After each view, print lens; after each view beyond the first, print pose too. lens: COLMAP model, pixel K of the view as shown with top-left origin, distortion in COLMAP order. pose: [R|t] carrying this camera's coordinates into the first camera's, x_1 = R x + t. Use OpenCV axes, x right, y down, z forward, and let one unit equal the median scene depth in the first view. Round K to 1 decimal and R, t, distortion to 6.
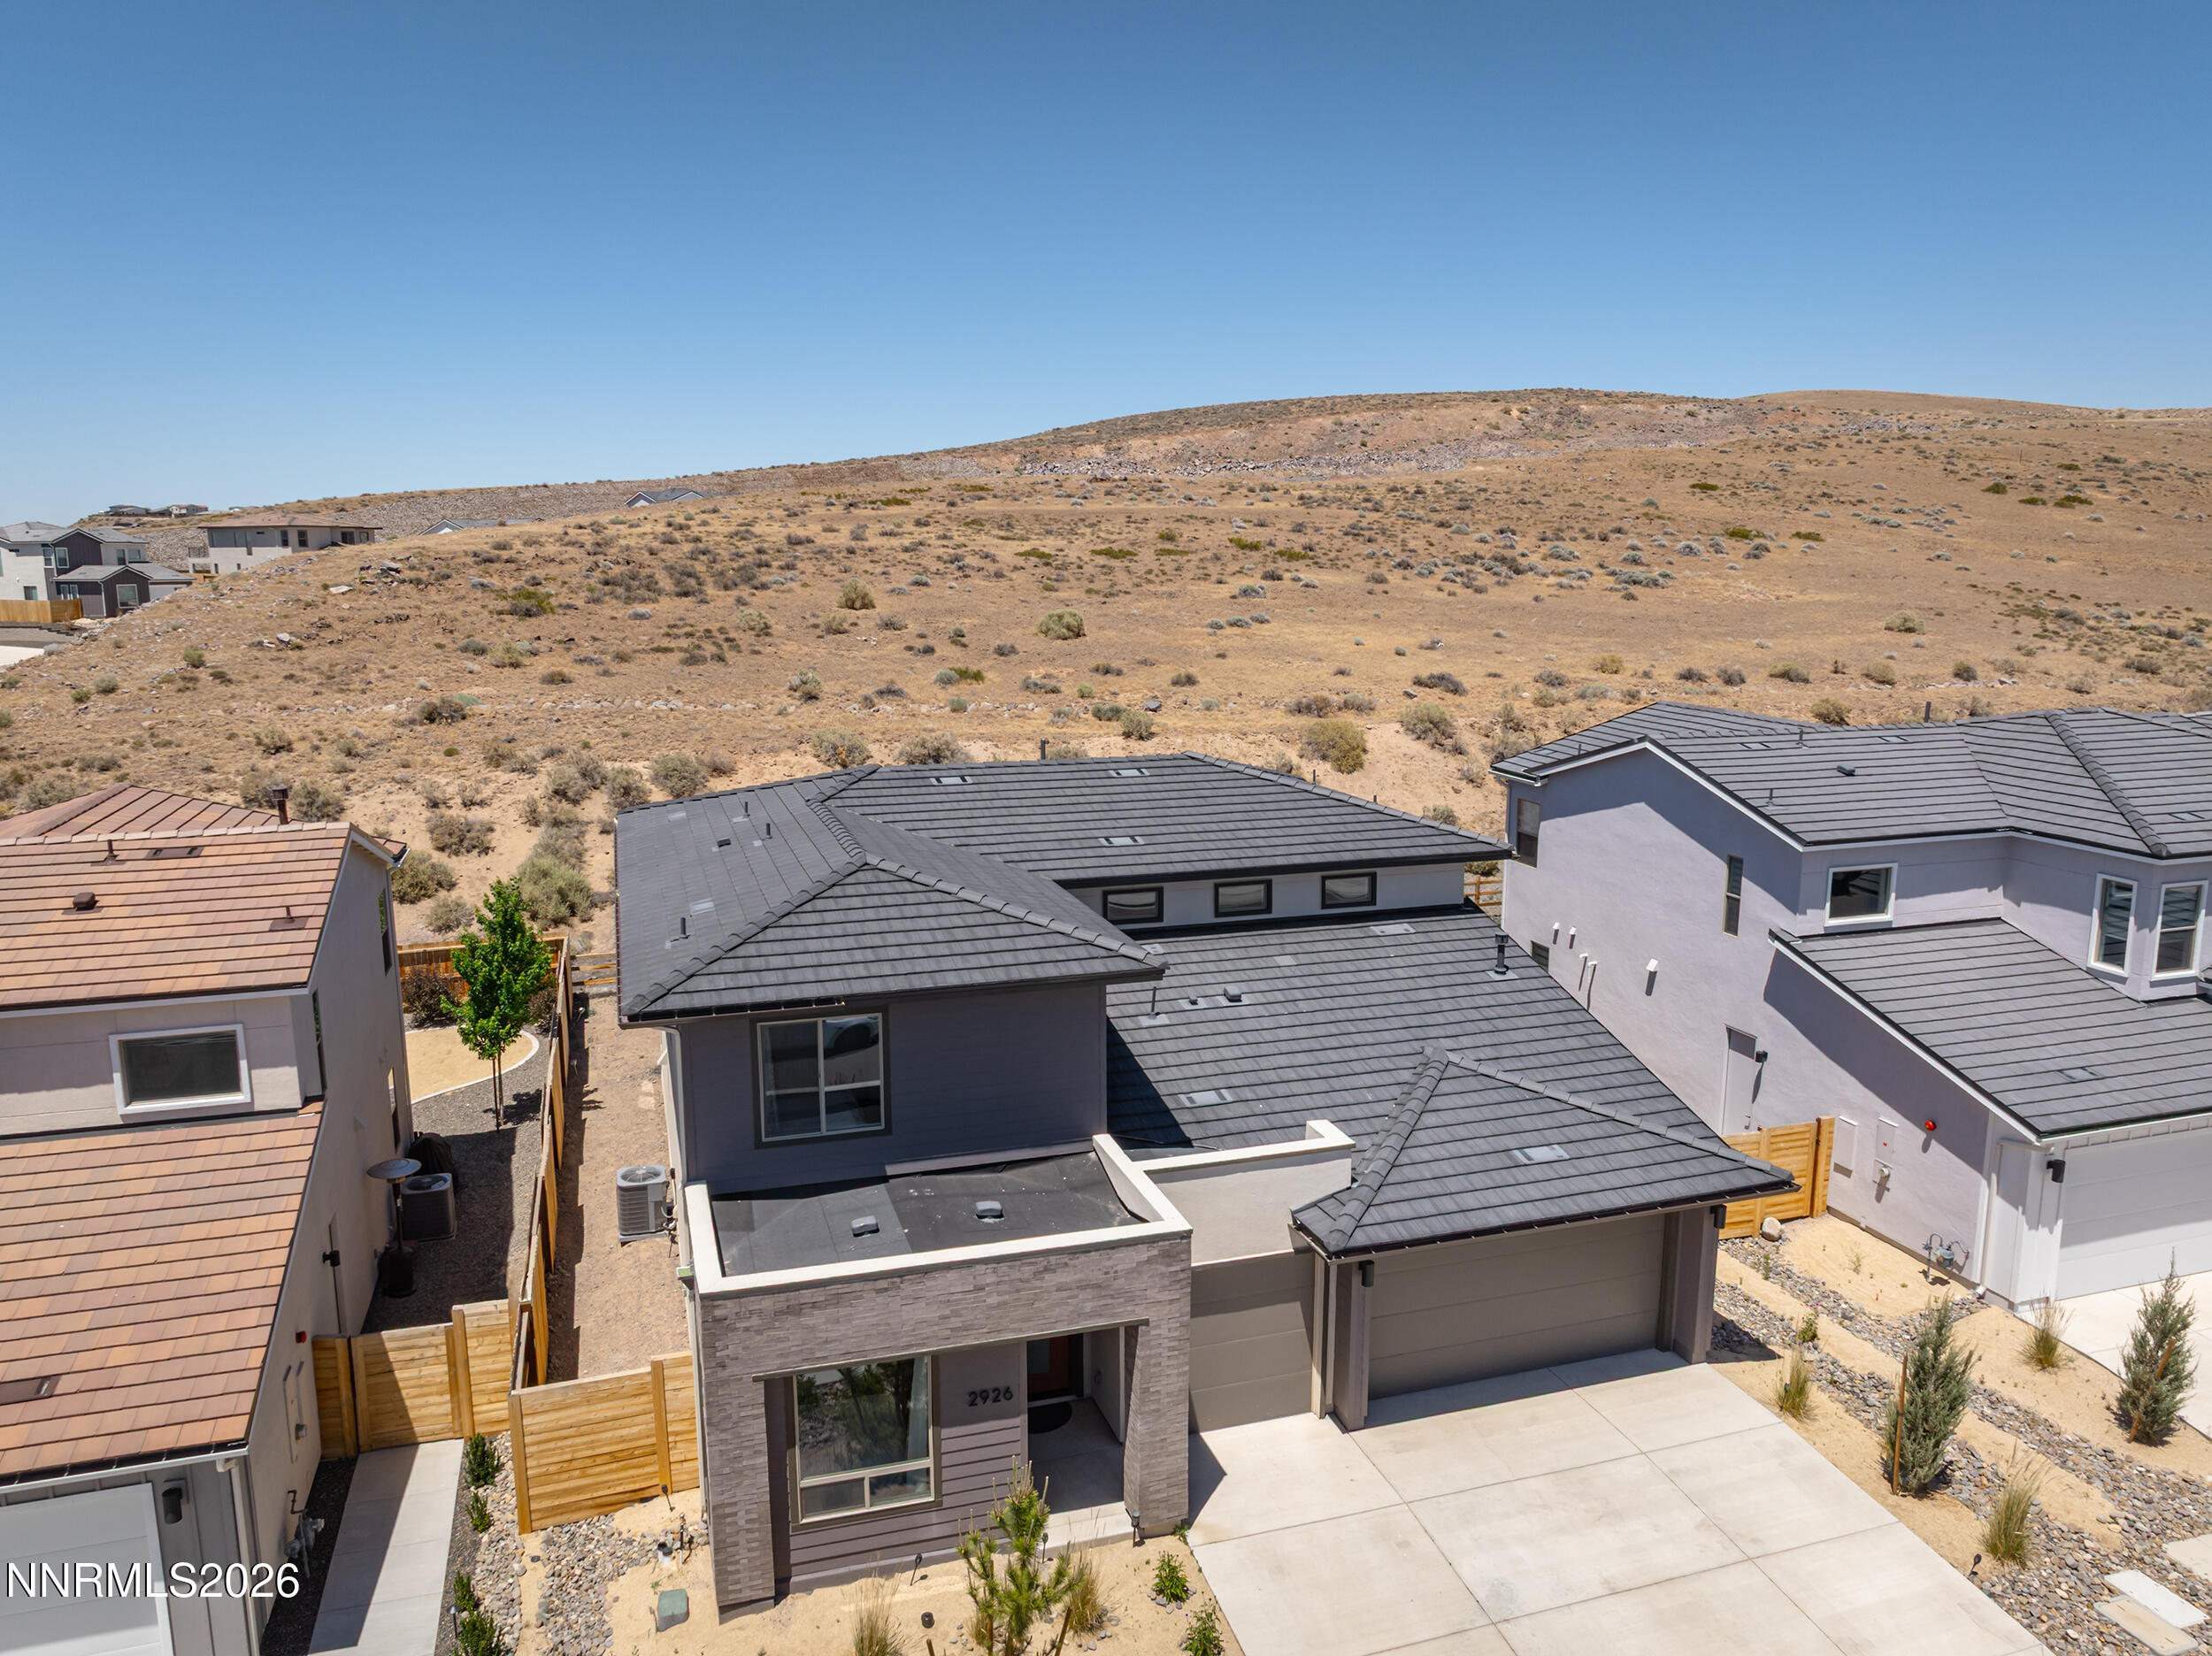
lens RADIAL K [[1553.1, 0, 1104.4], [0, 1553.1, 828.0], [0, 0, 1]] dist [-0.034341, 0.021167]
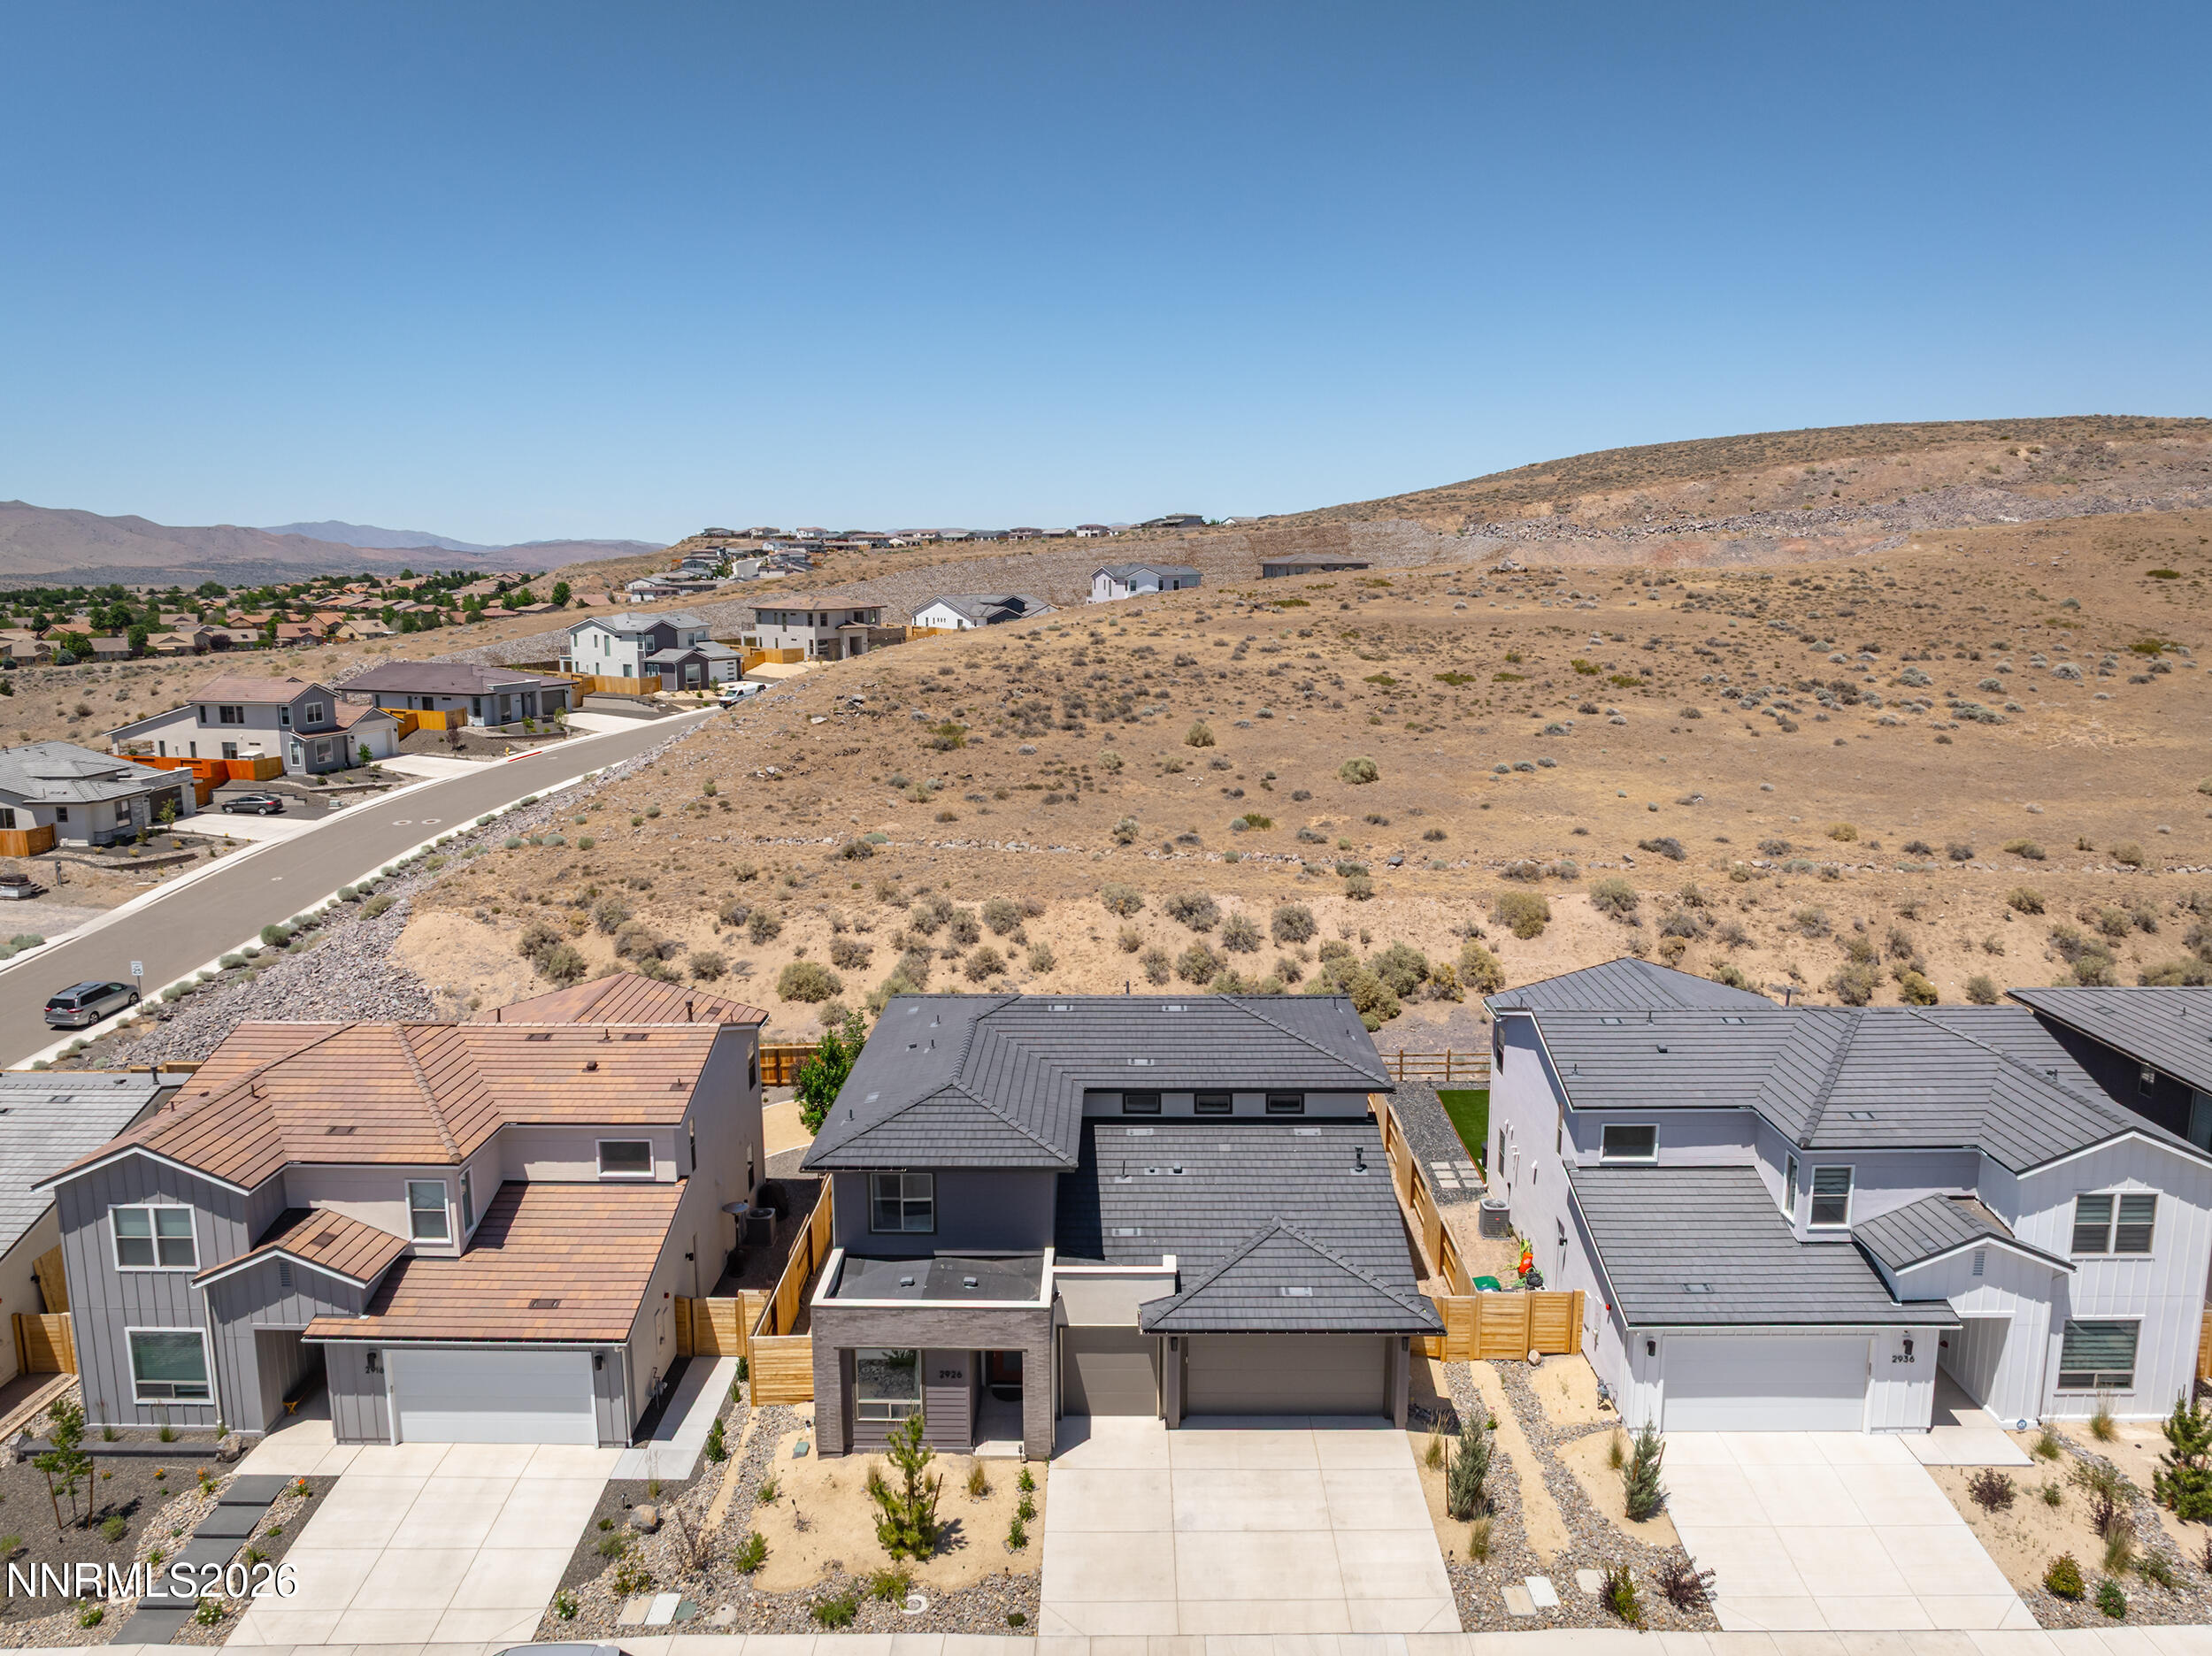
lens RADIAL K [[1553.1, 0, 1104.4], [0, 1553.1, 828.0], [0, 0, 1]] dist [-0.034341, 0.021167]
pose [[0.949360, 0.052075, -0.309844, 0.442579], [-0.052569, 0.998594, 0.006761, -0.233630], [0.309760, 0.009869, 0.950763, -0.547625]]
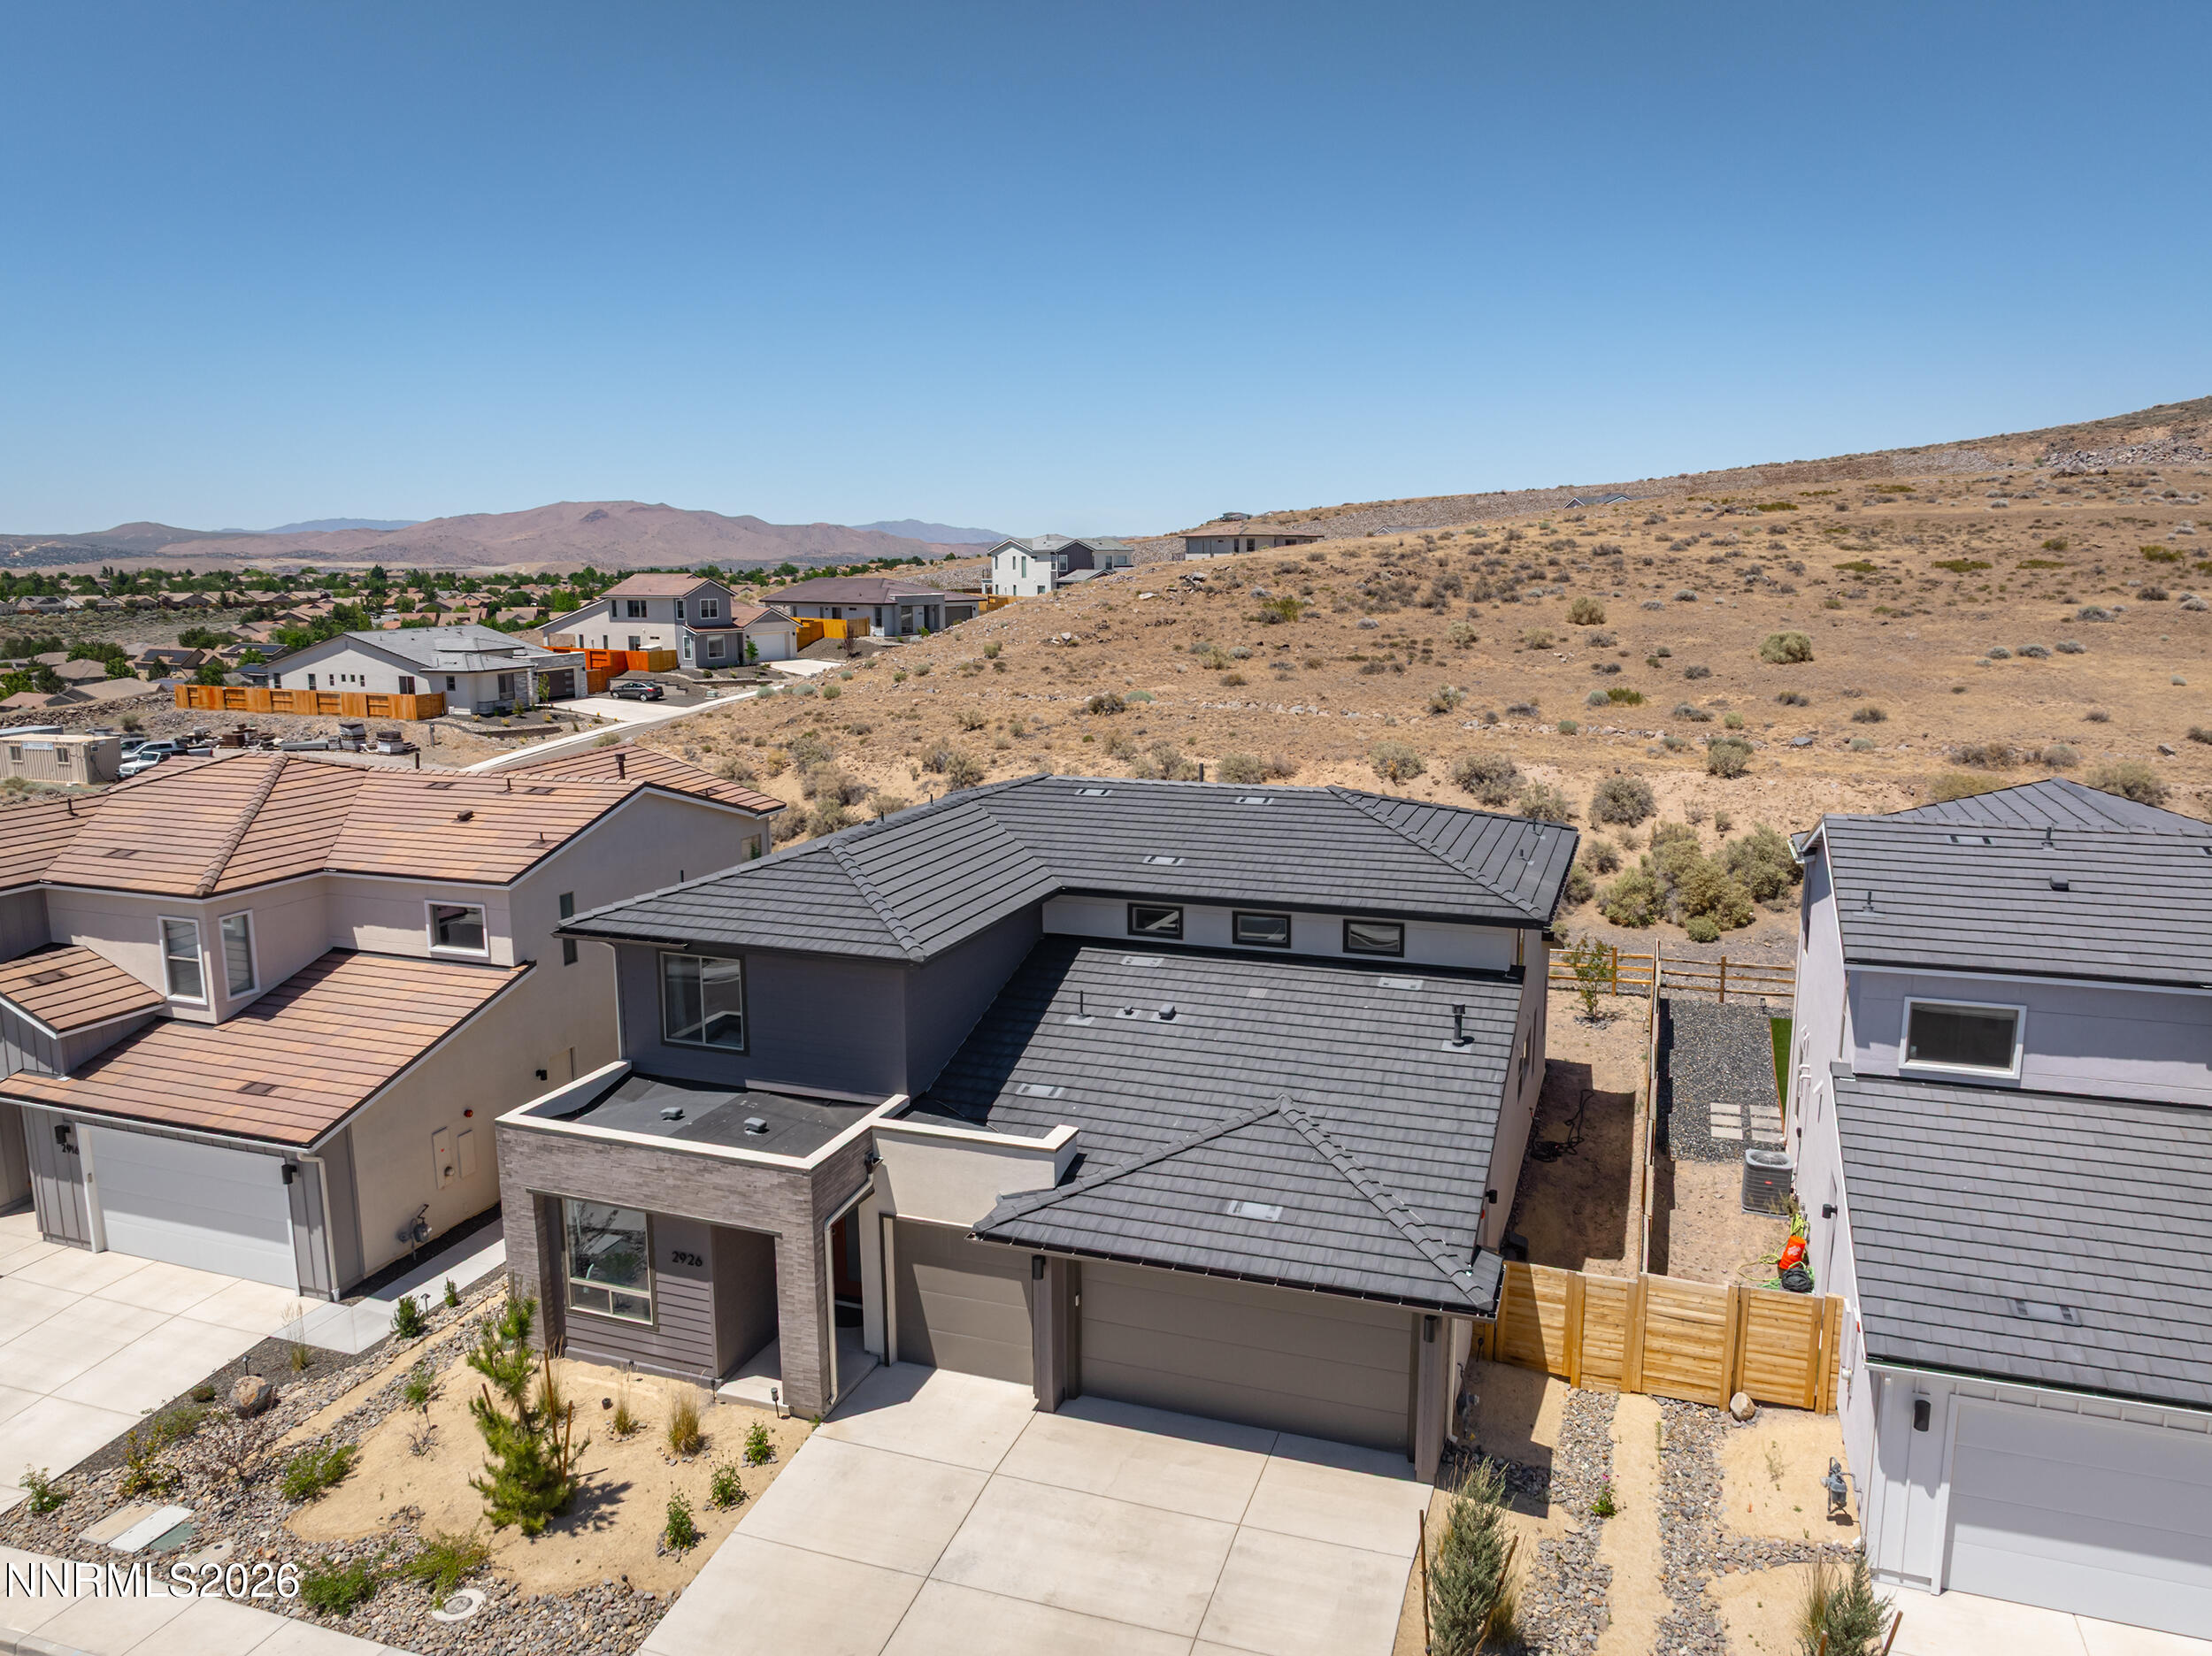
lens RADIAL K [[1553.1, 0, 1104.4], [0, 1553.1, 828.0], [0, 0, 1]] dist [-0.034341, 0.021167]
pose [[0.793235, 0.102055, -0.600303, 0.585979], [-0.101647, 0.994215, 0.034706, -0.044566], [0.600372, 0.033489, 0.799020, 0.101606]]
